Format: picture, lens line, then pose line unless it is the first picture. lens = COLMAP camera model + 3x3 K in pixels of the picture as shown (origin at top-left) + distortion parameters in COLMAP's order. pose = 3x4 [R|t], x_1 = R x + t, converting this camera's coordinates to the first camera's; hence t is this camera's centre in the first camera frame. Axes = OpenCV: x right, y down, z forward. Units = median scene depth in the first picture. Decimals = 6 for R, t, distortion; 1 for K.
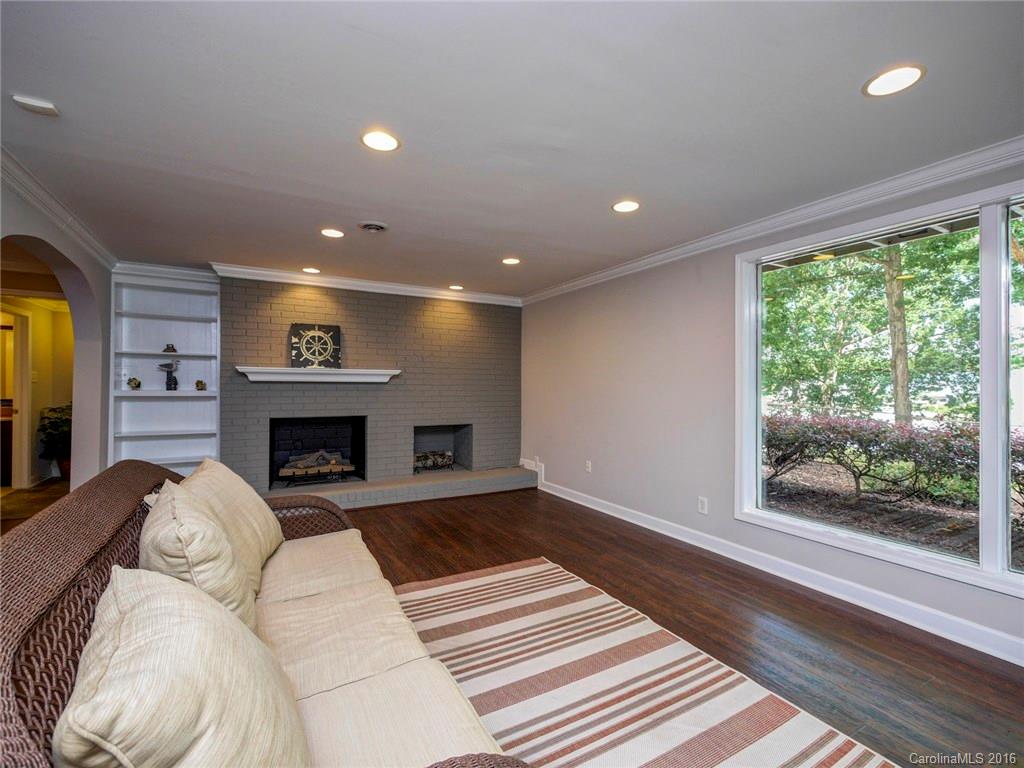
lens RADIAL K [[465.8, 0, 517.0], [0, 465.8, 387.4], [0, 0, 1]] dist [-0.002596, -0.000065]
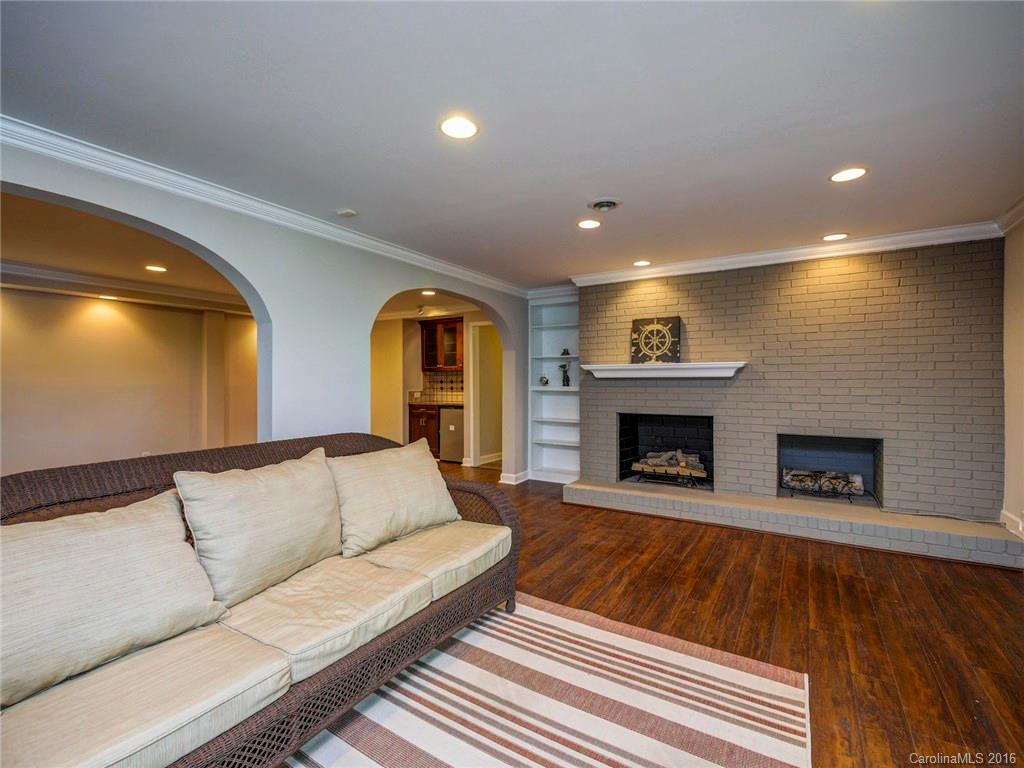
lens RADIAL K [[465.8, 0, 520.3], [0, 465.8, 388.3], [0, 0, 1]] dist [-0.002596, -0.000065]
pose [[0.475816, 0.005550, -0.879528, 0.284320], [0.003169, 0.999963, 0.008025, 0.001261], [0.879539, -0.006605, 0.475780, 0.300833]]
